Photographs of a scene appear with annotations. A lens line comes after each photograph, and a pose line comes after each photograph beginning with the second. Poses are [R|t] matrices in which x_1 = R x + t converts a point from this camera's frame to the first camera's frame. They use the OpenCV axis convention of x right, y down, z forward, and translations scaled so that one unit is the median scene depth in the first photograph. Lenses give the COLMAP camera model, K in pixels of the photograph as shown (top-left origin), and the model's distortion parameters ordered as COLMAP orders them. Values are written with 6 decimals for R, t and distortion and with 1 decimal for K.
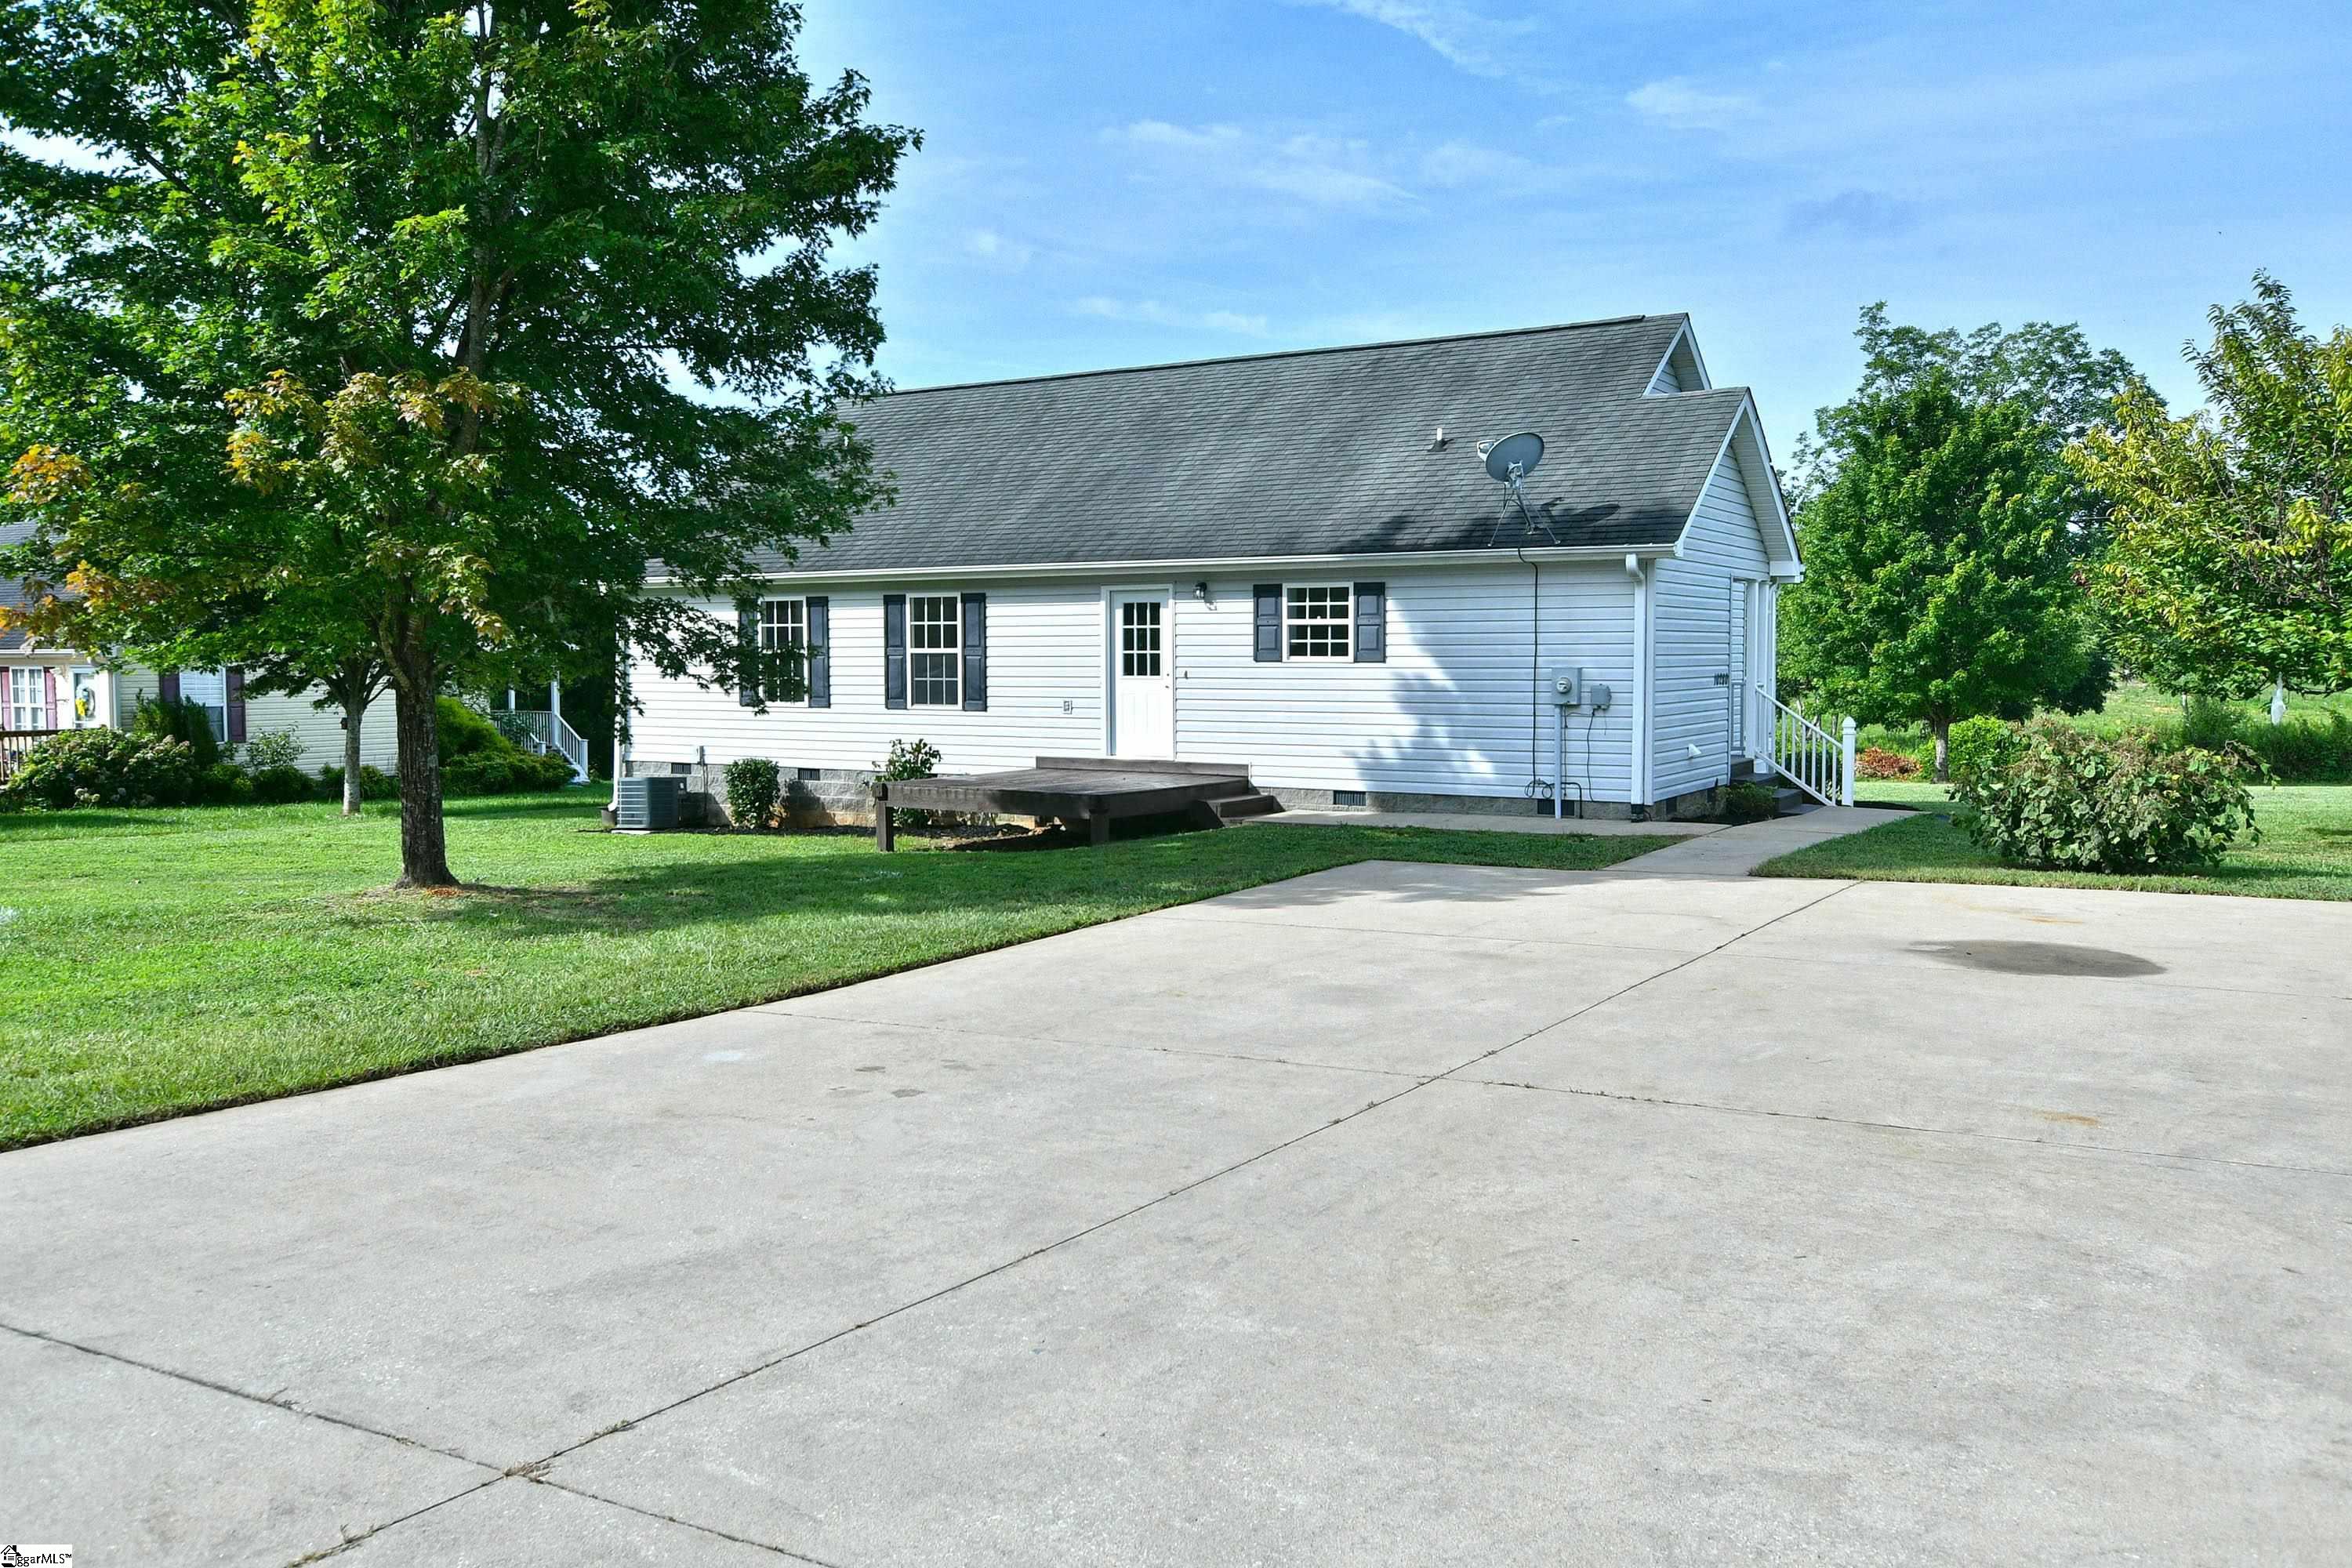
lens RADIAL K [[1708.9, 0, 1176.0], [0, 1708.9, 784.0], [0, 0, 1]] dist [0.000053, -0.000786]
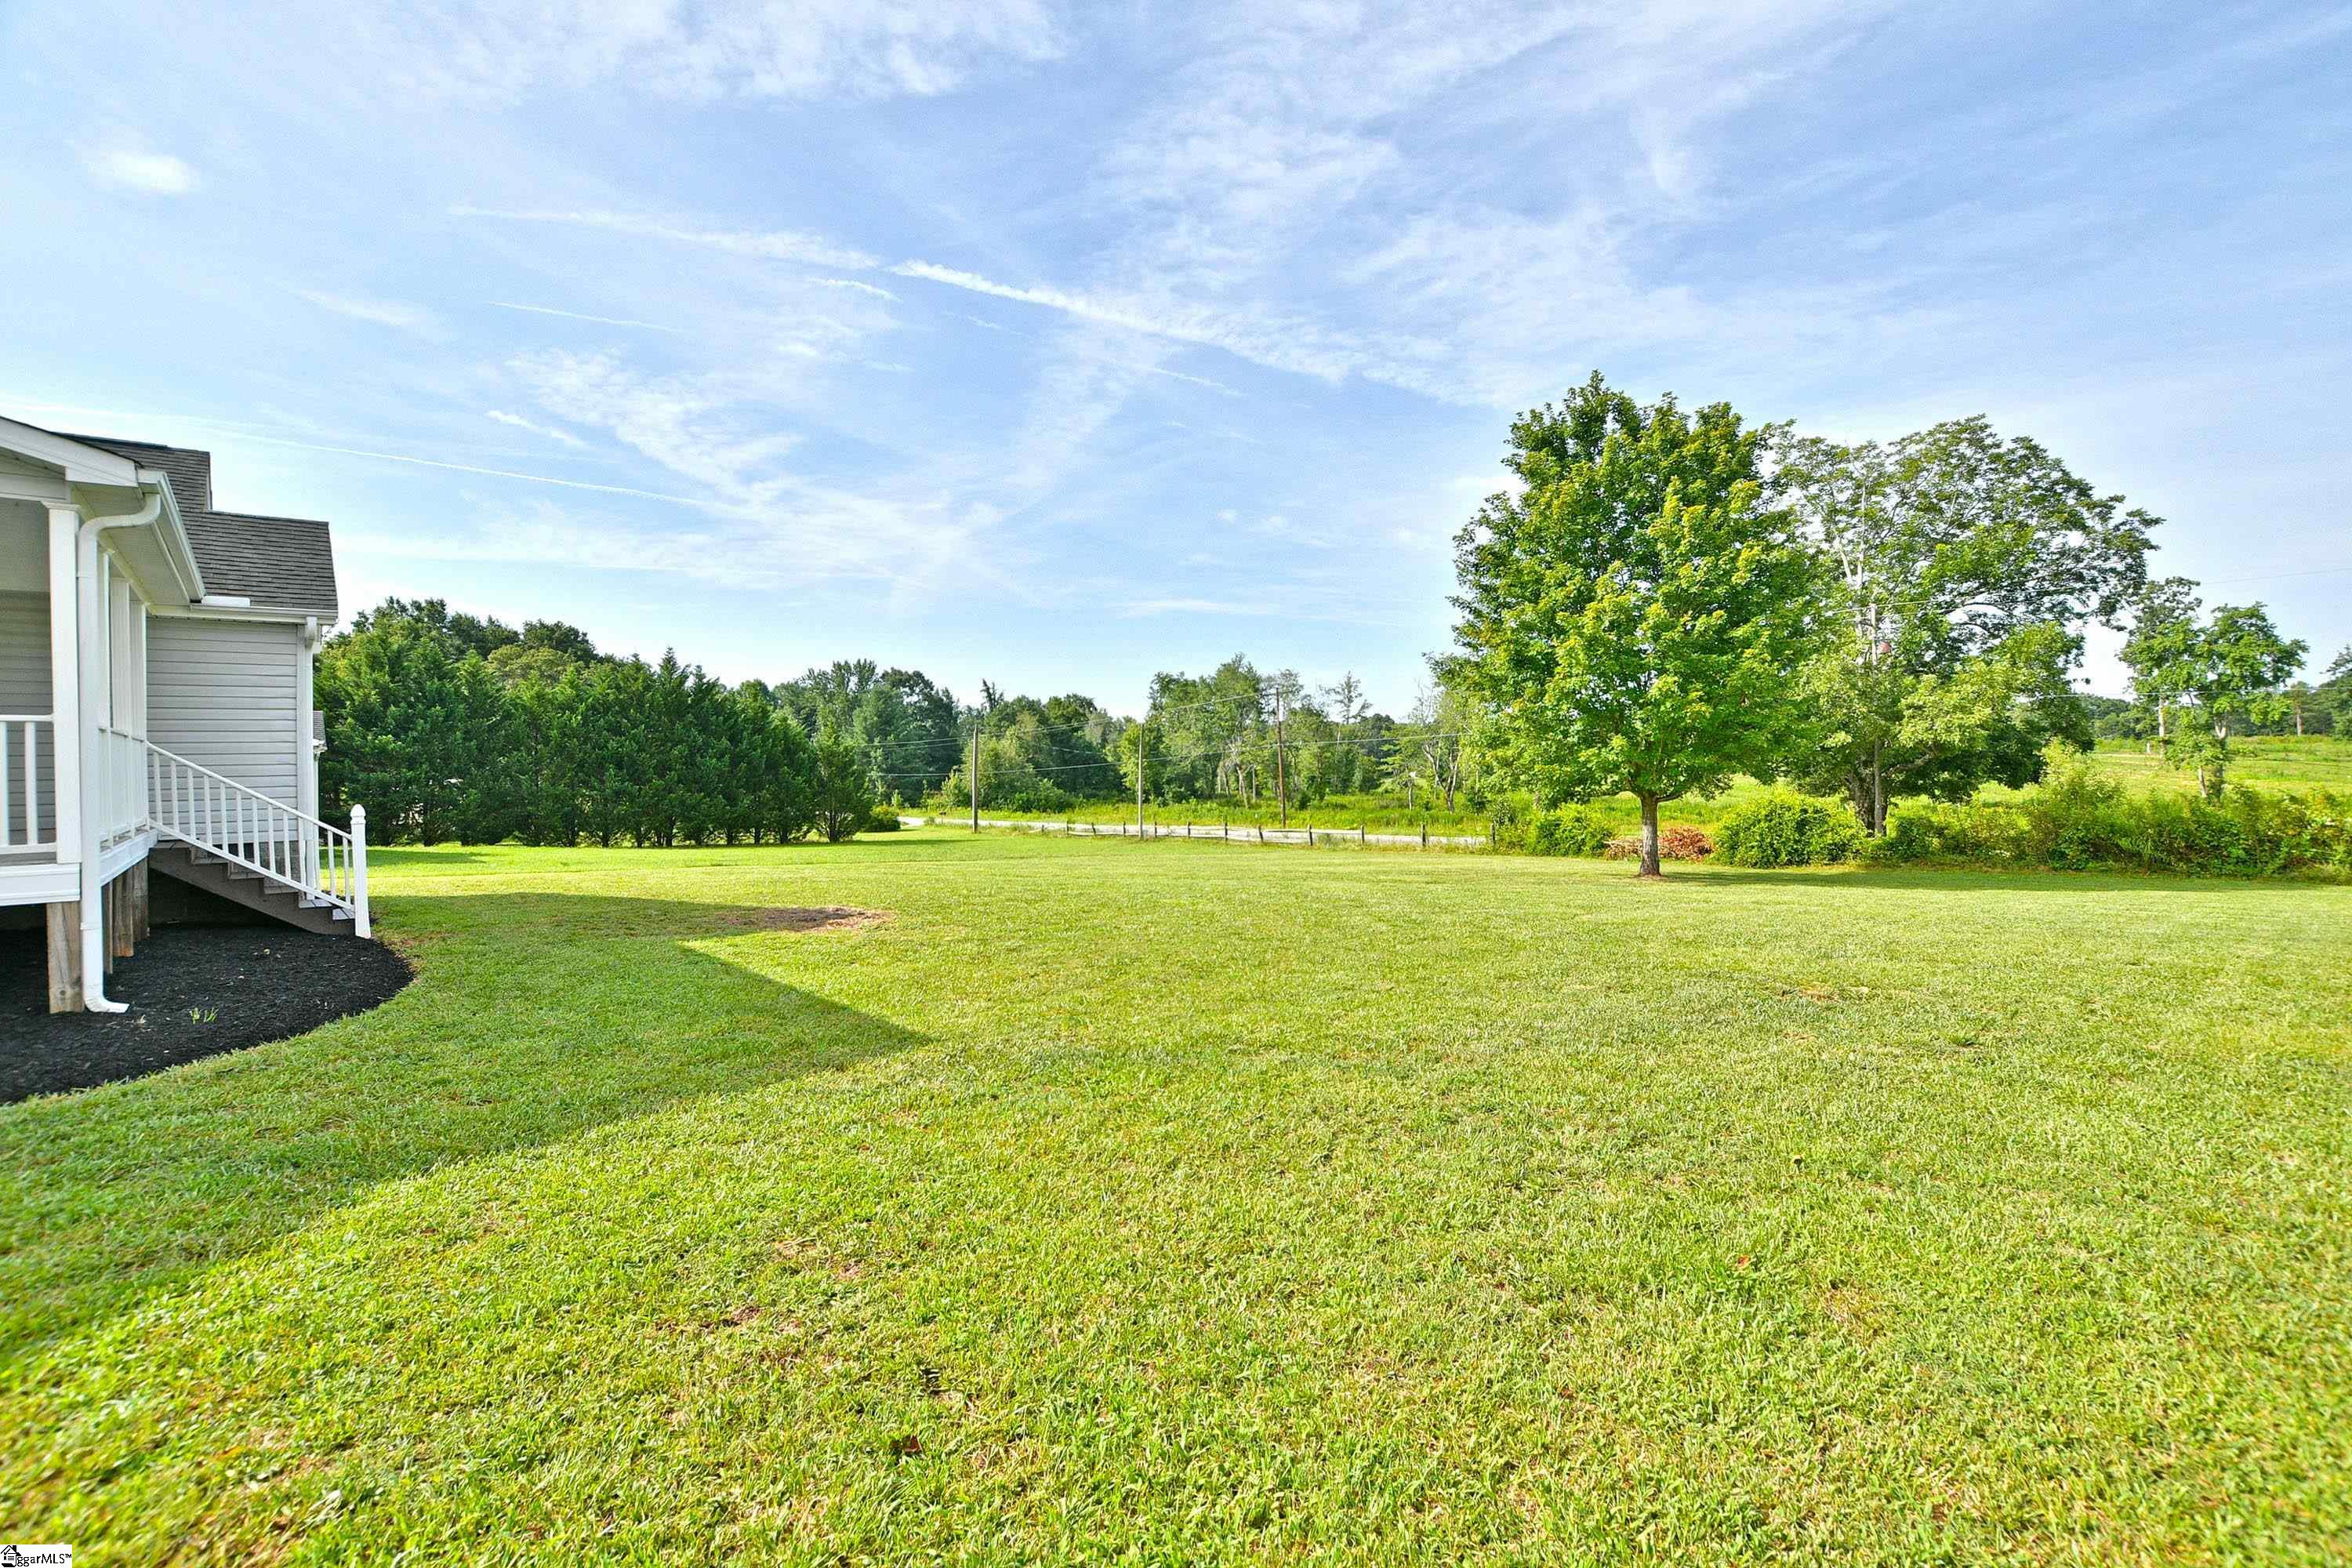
lens RADIAL K [[1041.4, 0, 1176.0], [0, 1041.4, 784.0], [0, 0, 1]] dist [-0.030845, -0.000120]
pose [[0.963273, -0.005385, -0.268469, 0.216362], [-0.006539, 0.999032, -0.043503, -0.013071], [0.268444, 0.043661, 0.962305, 0.276517]]
